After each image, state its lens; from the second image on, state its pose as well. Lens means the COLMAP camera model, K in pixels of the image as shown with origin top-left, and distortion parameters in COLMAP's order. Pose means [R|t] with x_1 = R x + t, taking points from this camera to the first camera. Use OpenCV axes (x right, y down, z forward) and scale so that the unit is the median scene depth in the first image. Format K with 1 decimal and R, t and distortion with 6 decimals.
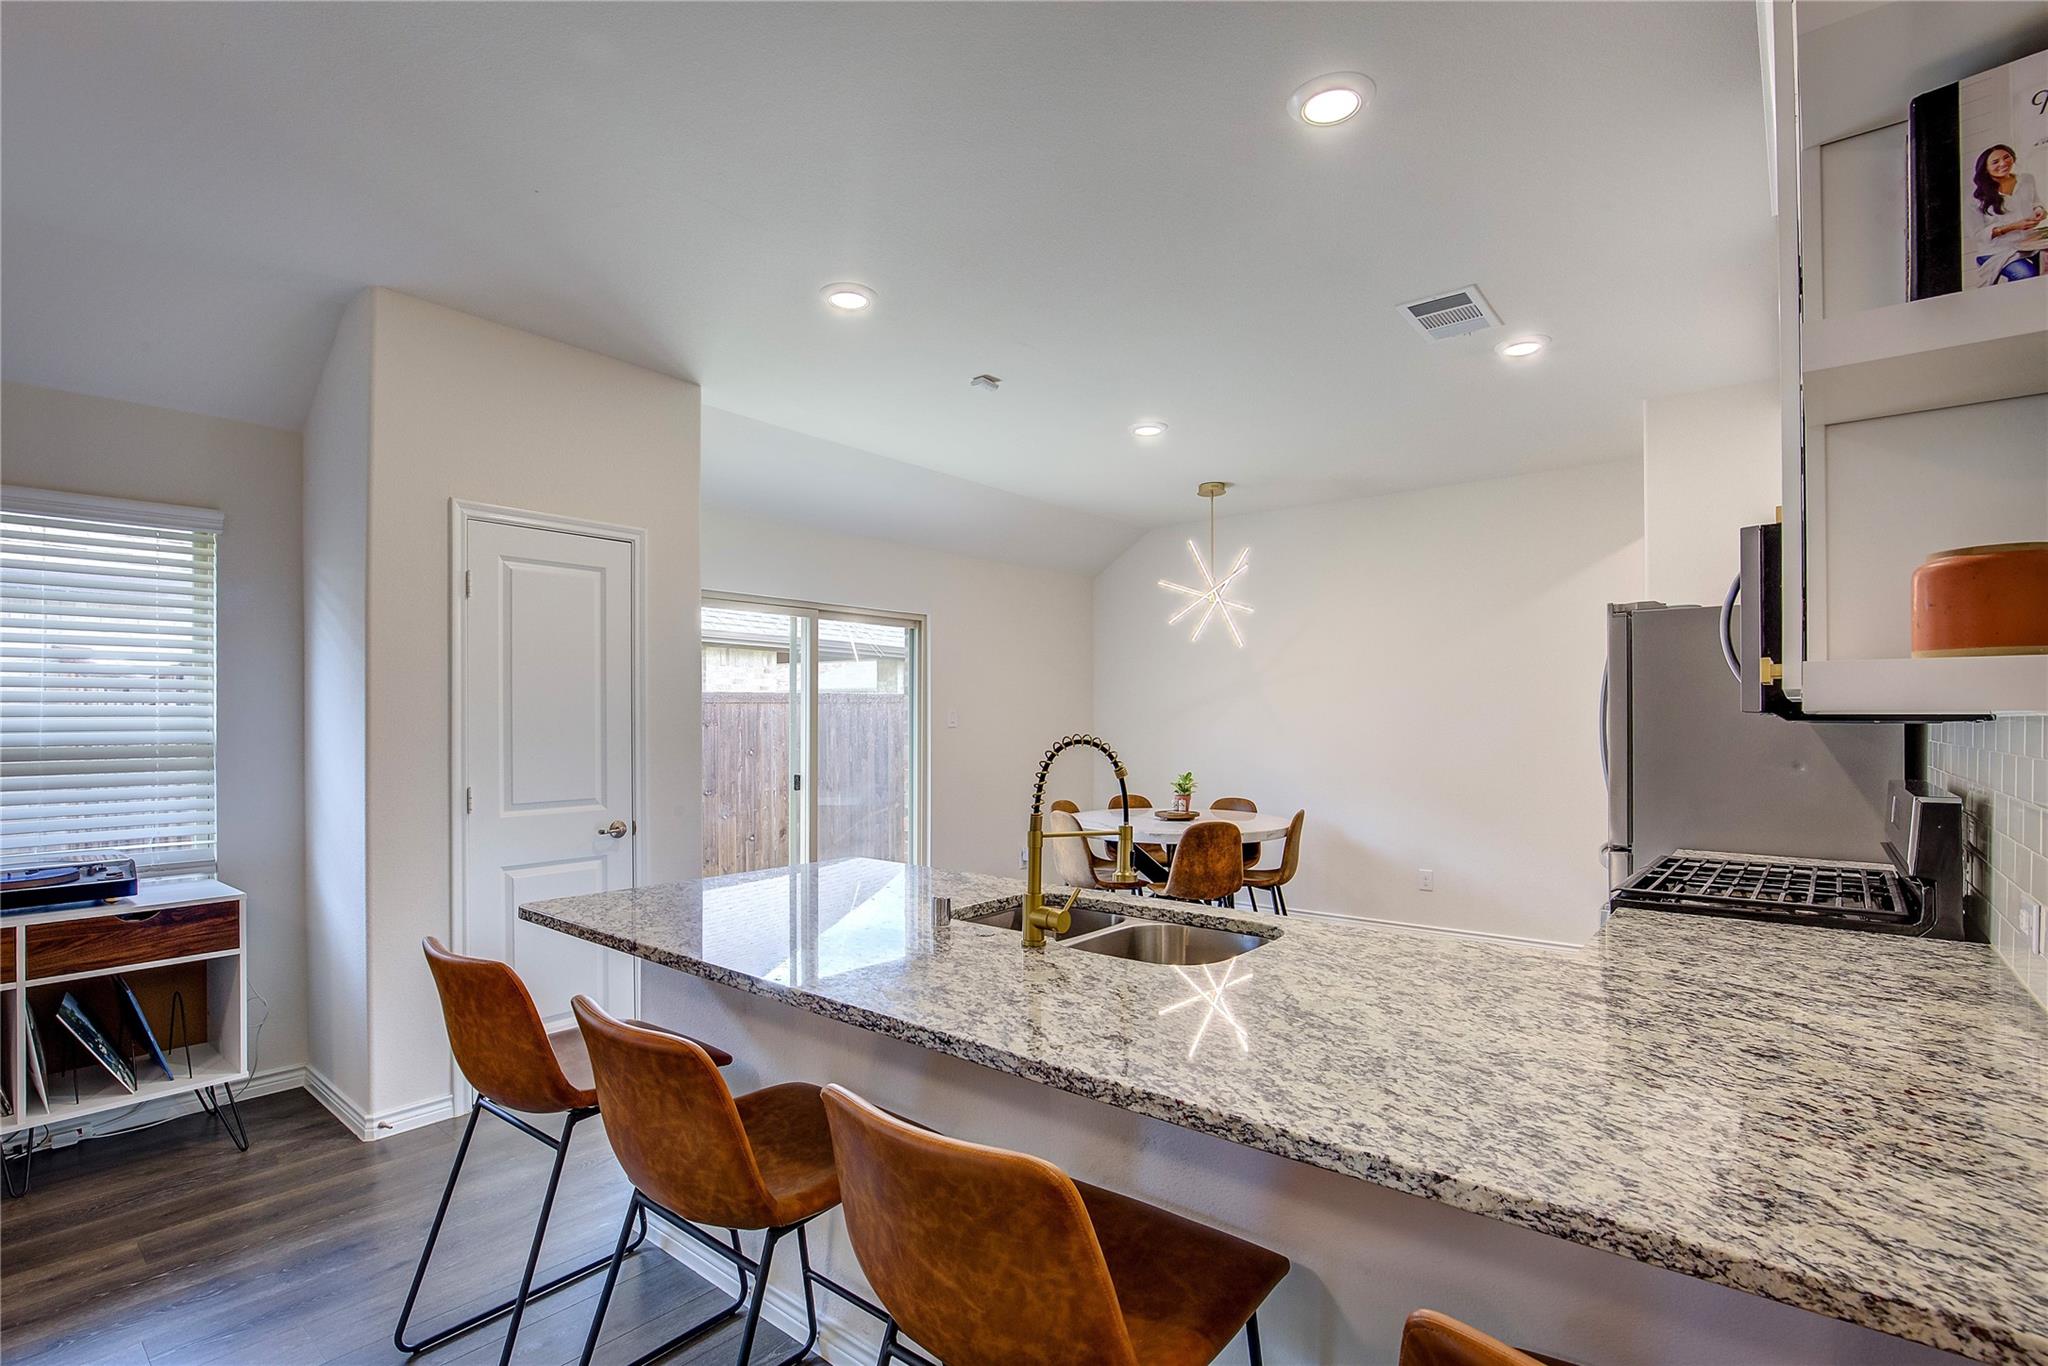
lens RADIAL K [[953.1, 0, 1020.7], [0, 953.1, 729.2], [0, 0, 1]] dist [-0.028531, 0.000428]
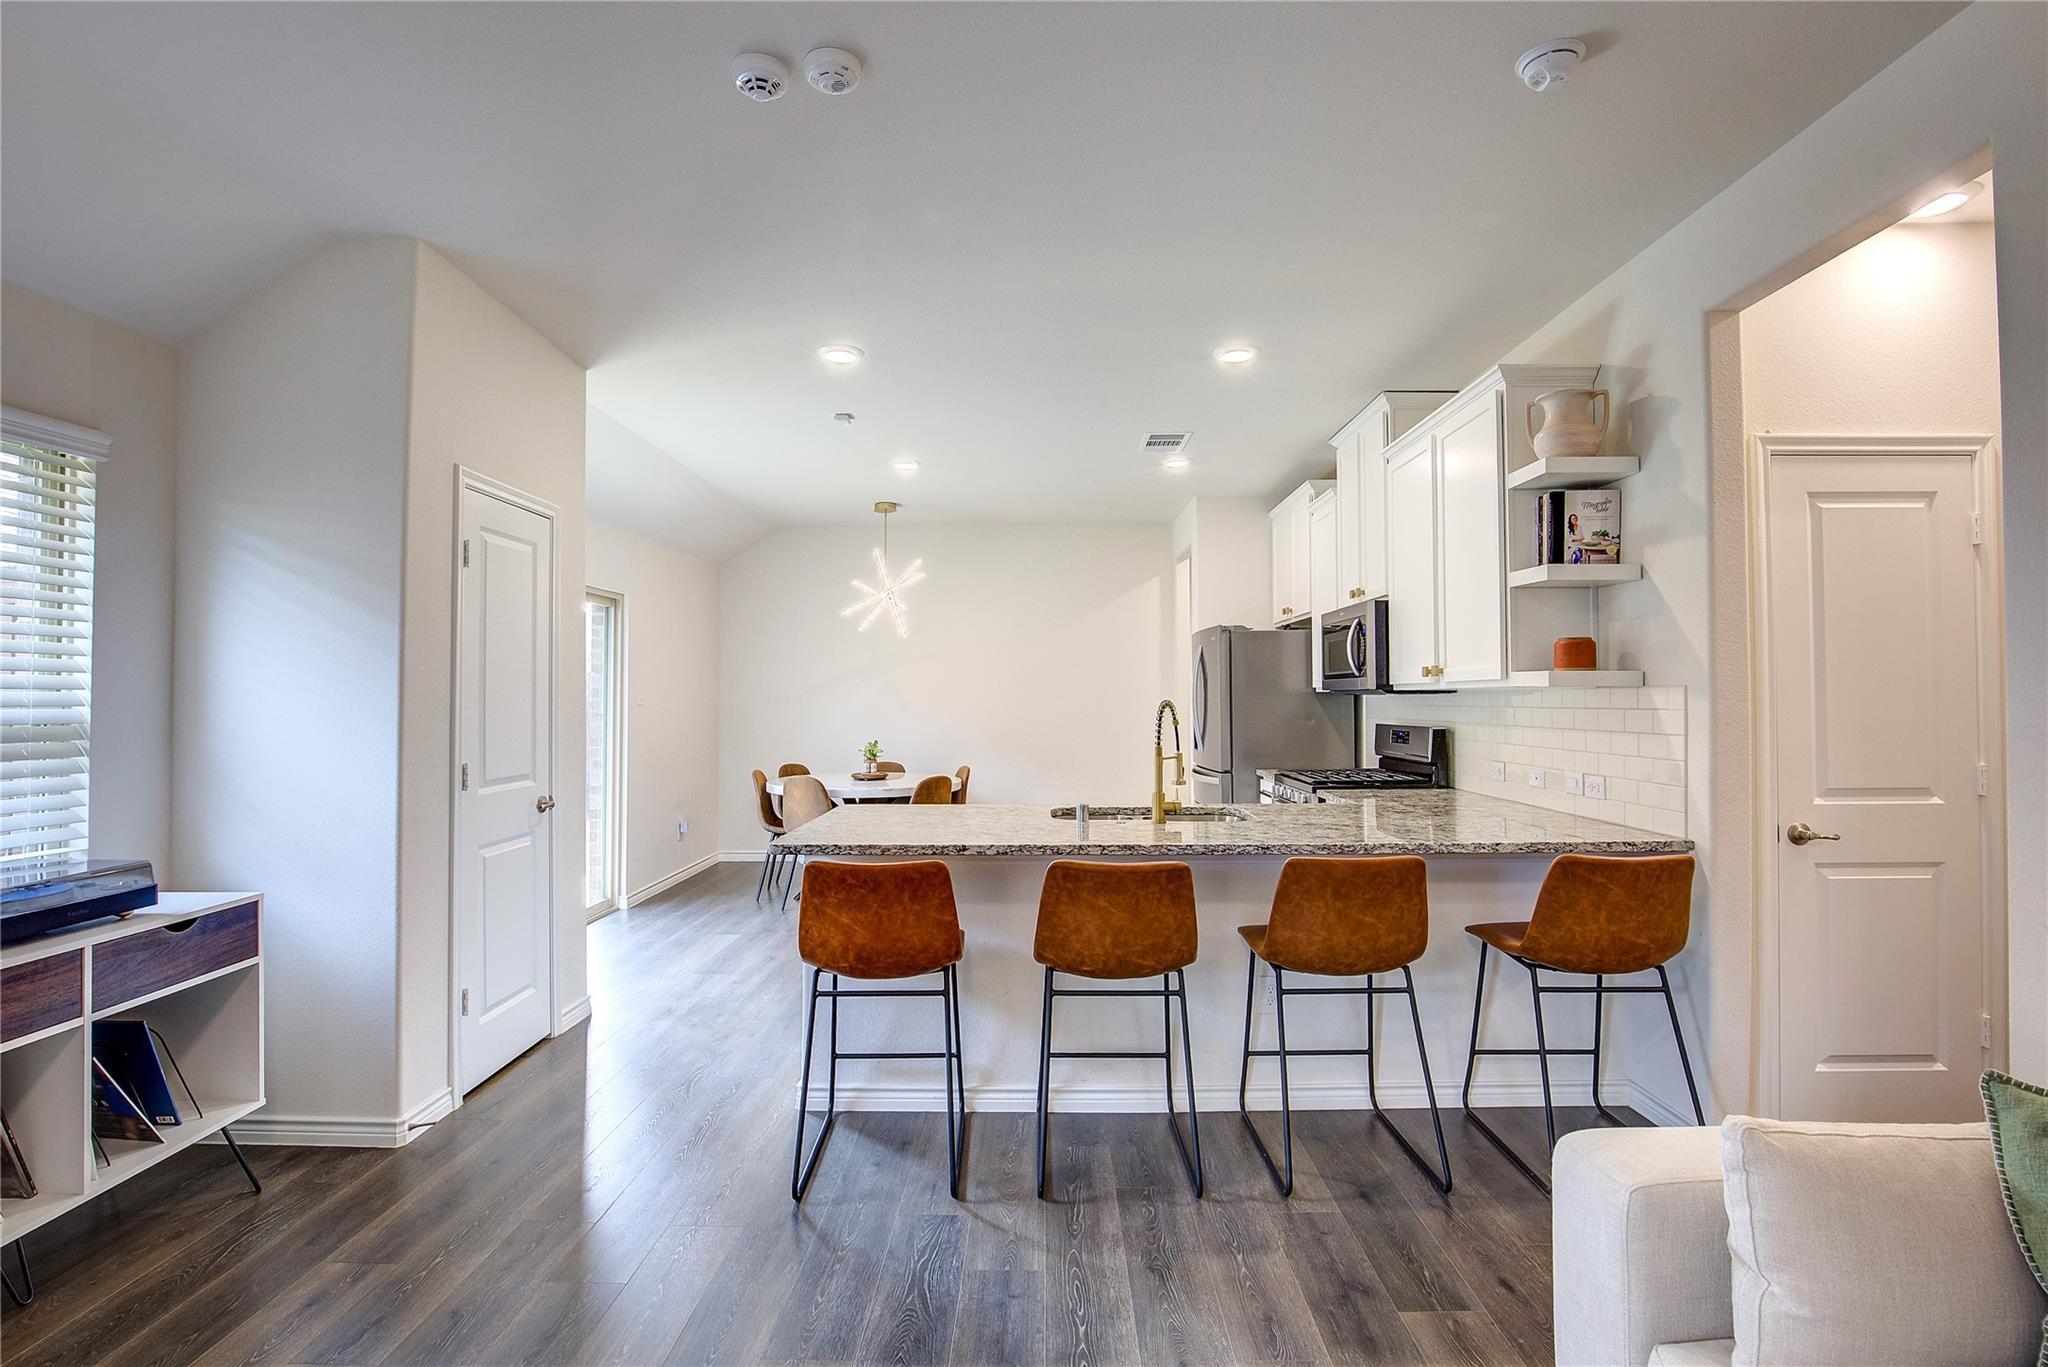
lens RADIAL K [[965.8, 0, 1024.0], [0, 965.8, 683.5], [0, 0, 1]] dist [-0.026953, 0.000214]
pose [[0.781200, 0.007986, 0.624230, -0.791435], [0.009487, 0.999651, -0.024662, 0.010047], [-0.624209, 0.025188, 0.780851, -0.131695]]
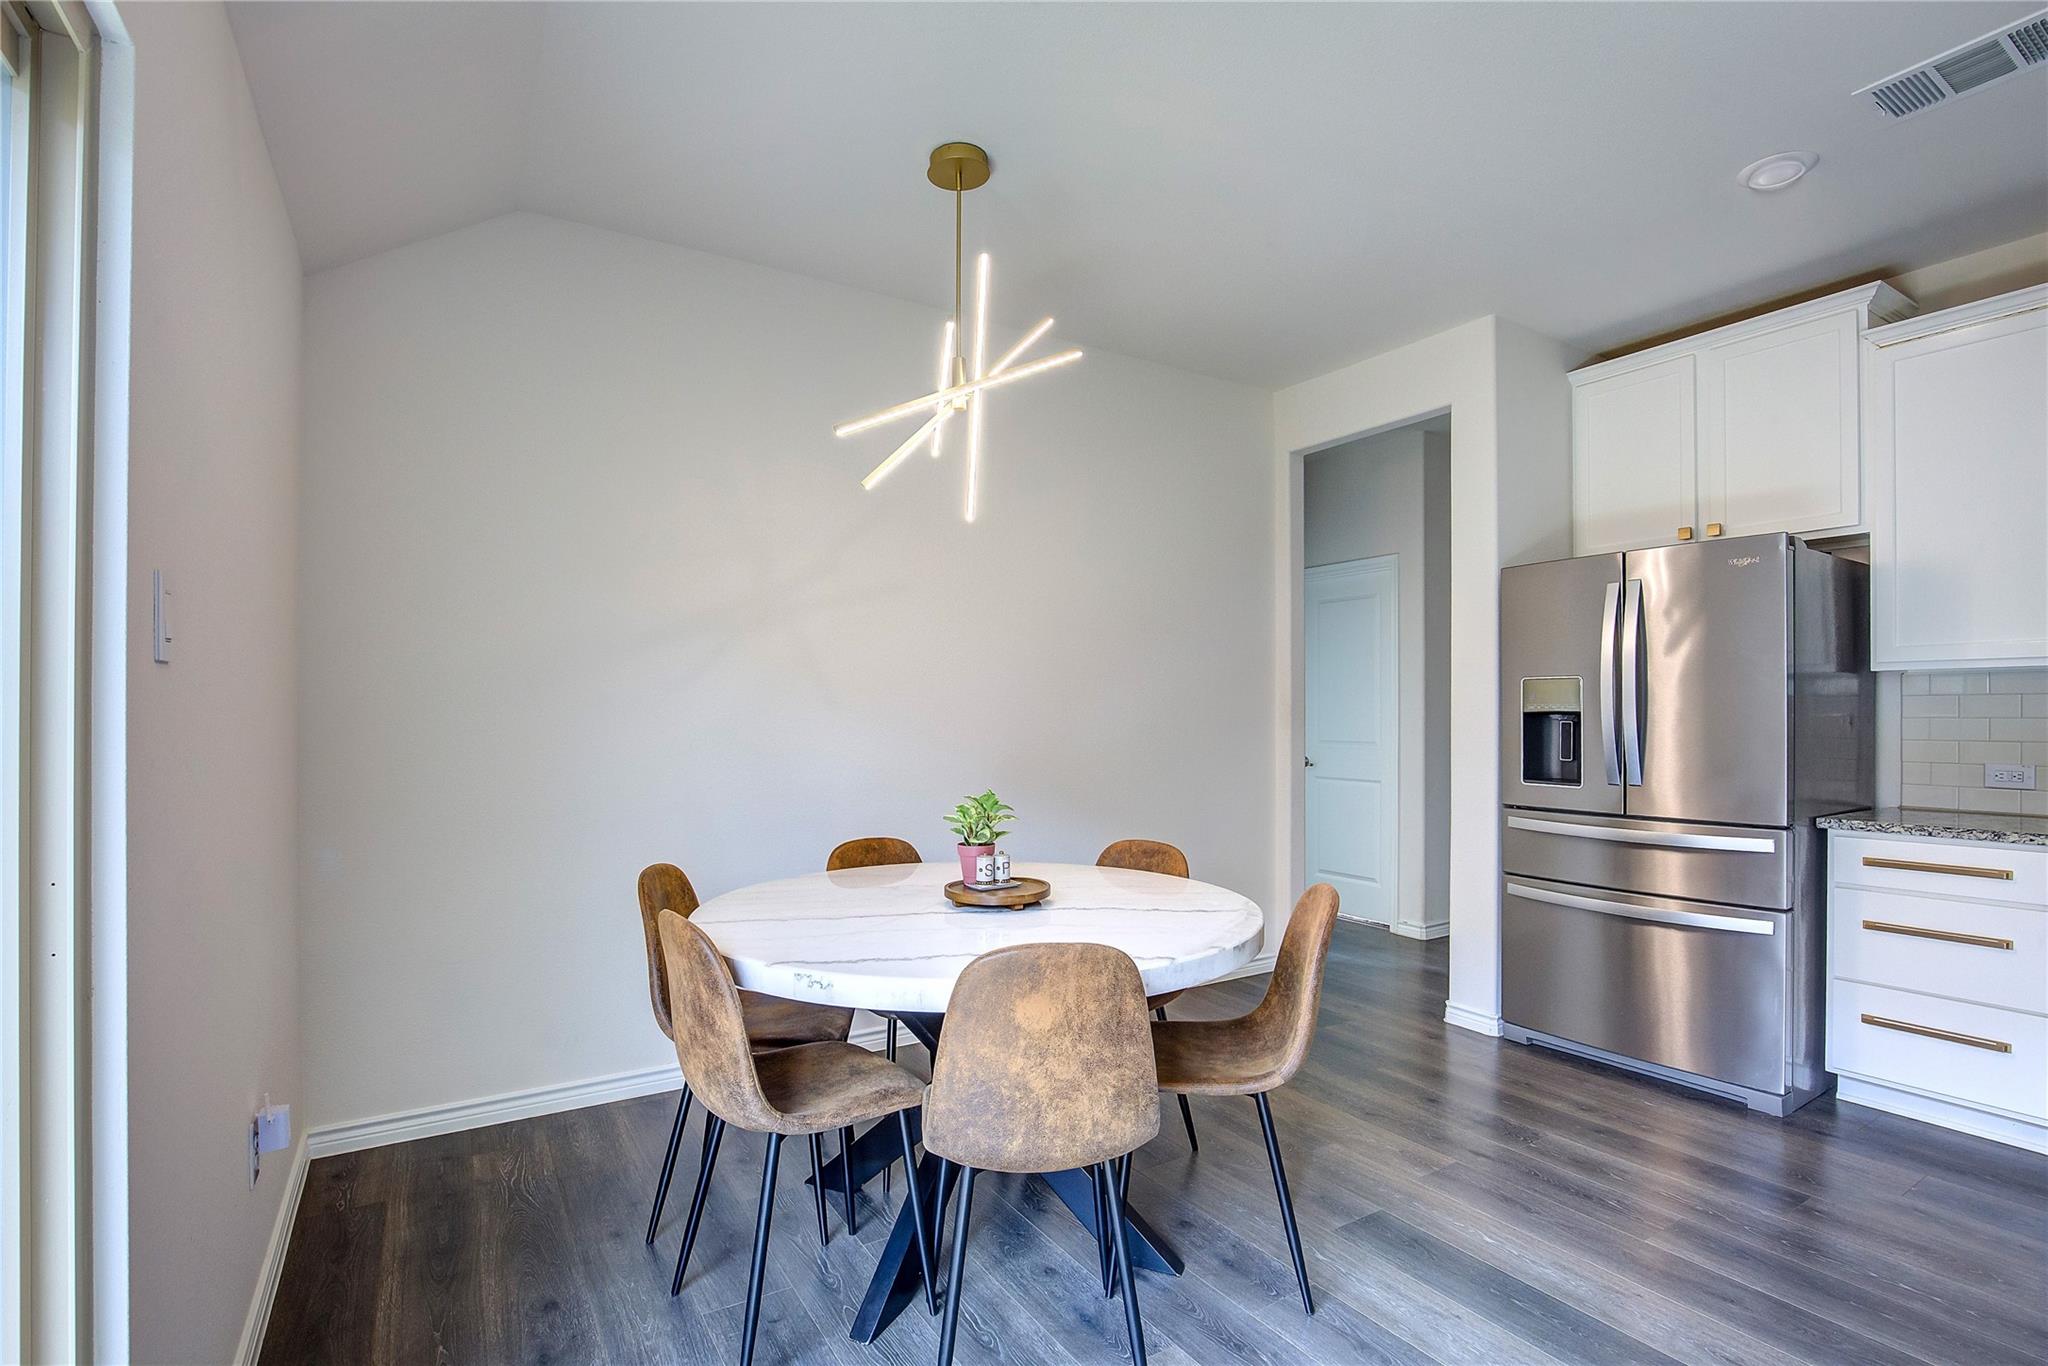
lens RADIAL K [[965.3, 0, 1041.1], [0, 965.3, 720.0], [0, 0, 1]] dist [-0.033082, 0.006986]
pose [[0.310403, -0.006943, 0.950580, -0.413927], [0.013037, 0.999910, 0.003047, 0.023591], [-0.950516, 0.011447, 0.310466, 1.514334]]
